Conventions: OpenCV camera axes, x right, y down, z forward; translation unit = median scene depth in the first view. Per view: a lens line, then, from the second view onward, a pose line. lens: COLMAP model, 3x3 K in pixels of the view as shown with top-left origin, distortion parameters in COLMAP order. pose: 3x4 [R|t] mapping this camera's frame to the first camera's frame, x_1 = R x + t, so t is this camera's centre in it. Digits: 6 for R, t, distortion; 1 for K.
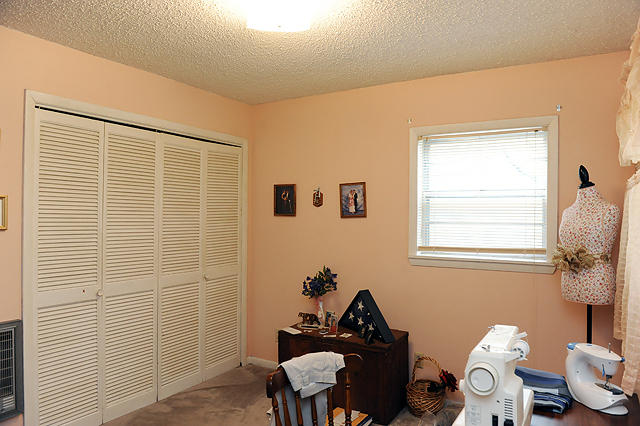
lens RADIAL K [[439.2, 0, 319.8], [0, 439.2, 214.5], [0, 0, 1]] dist [-0.050283, -0.002271]
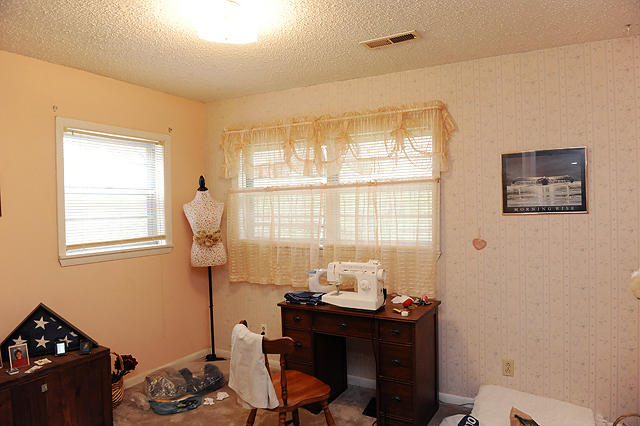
lens RADIAL K [[439.2, 0, 319.5], [0, 439.2, 211.0], [0, 0, 1]] dist [-0.050283, -0.002271]
pose [[-0.022930, -0.013128, 0.999651, -0.737227], [0.019208, 0.999723, 0.013570, -0.002951], [-0.999553, 0.019513, -0.022671, 0.502394]]
